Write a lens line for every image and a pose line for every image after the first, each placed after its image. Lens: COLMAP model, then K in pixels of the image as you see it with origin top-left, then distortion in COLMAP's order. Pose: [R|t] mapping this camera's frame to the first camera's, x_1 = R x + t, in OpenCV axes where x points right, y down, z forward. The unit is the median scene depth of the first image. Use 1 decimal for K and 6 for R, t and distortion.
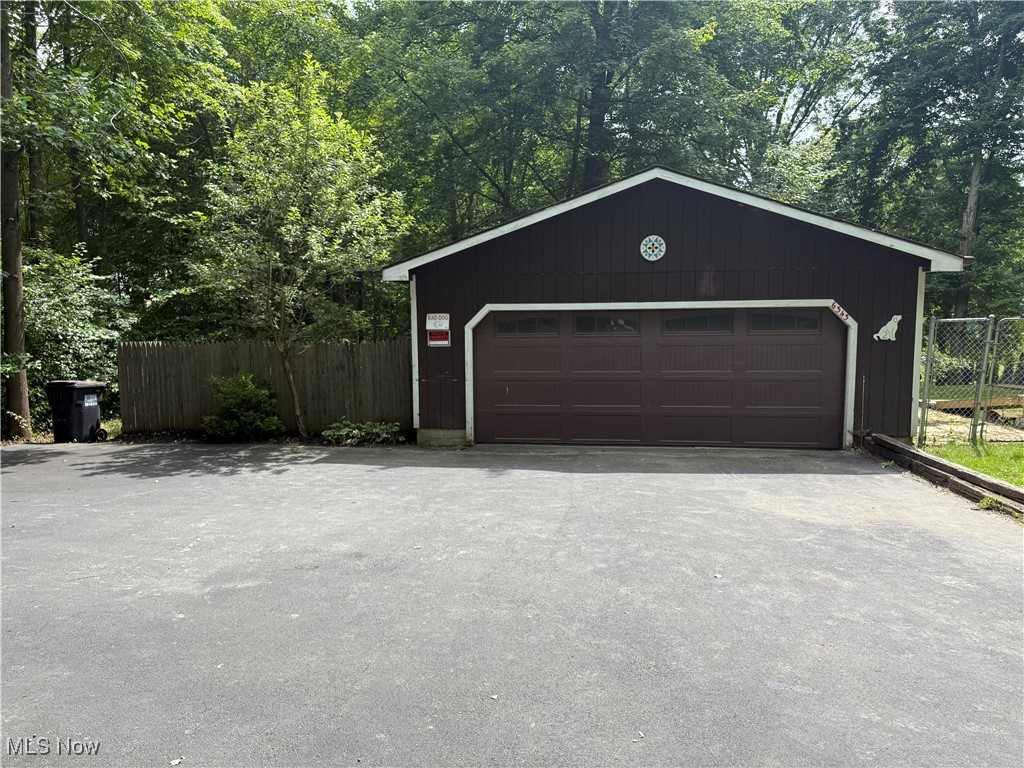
lens RADIAL K [[726.6, 0, 505.7], [0, 726.6, 390.1], [0, 0, 1]] dist [0.045168, -0.045464]
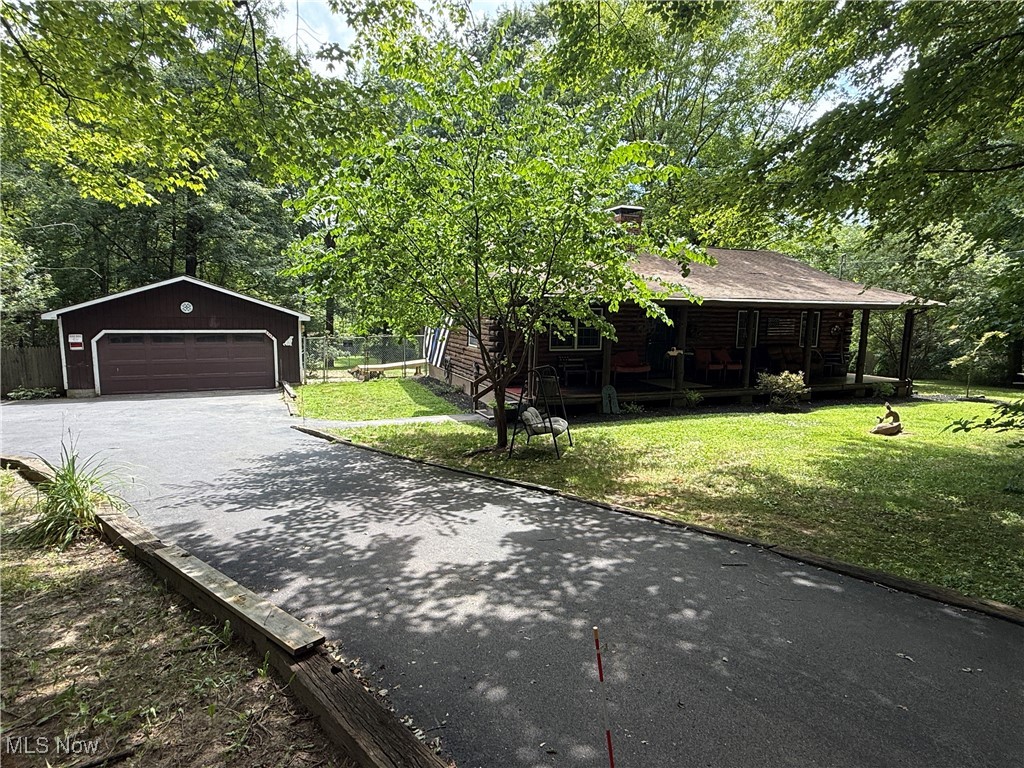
lens RADIAL K [[566.2, 0, 513.4], [0, 566.2, 385.8], [0, 0, 1]] dist [-0.002426, 0.000797]
pose [[0.867773, -0.044273, 0.494985, 0.193465], [0.030846, 0.998902, 0.035268, 0.025958], [-0.496002, -0.015336, 0.868186, -1.076398]]
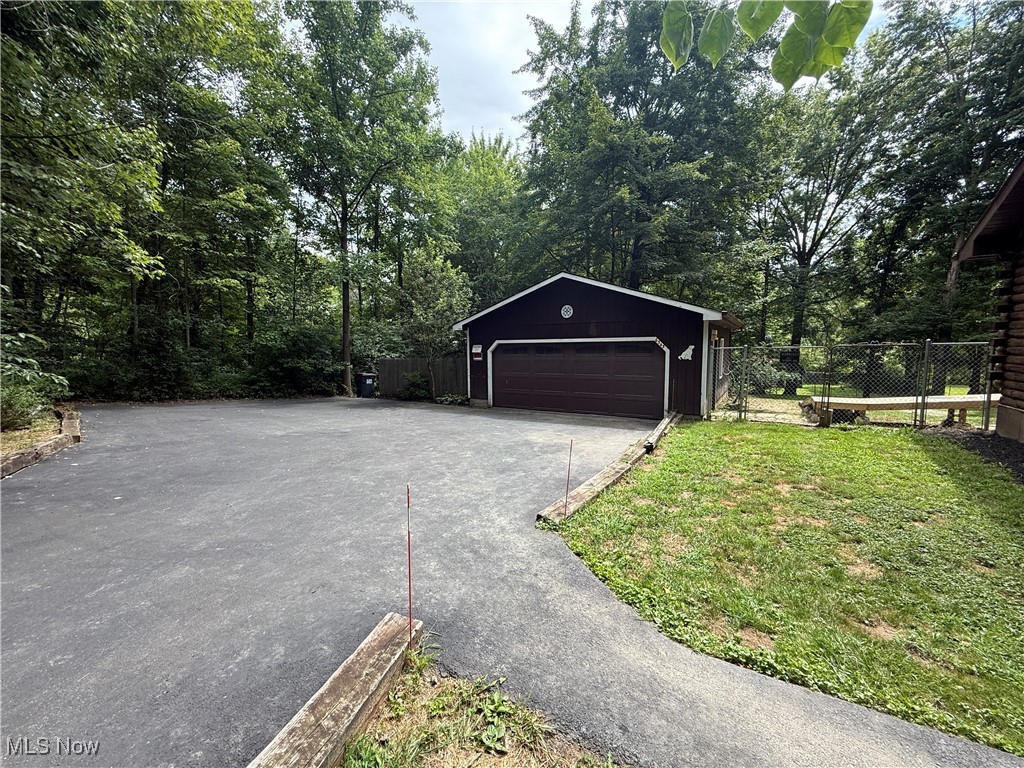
lens RADIAL K [[412.7, 0, 505.2], [0, 412.7, 380.8], [0, 0, 1]] dist [0.002784, 0.000176]
pose [[0.910996, 0.033638, -0.411040, 0.493739], [-0.043363, 0.998956, -0.014355, 0.015188], [0.410128, 0.030902, 0.911504, -0.079383]]
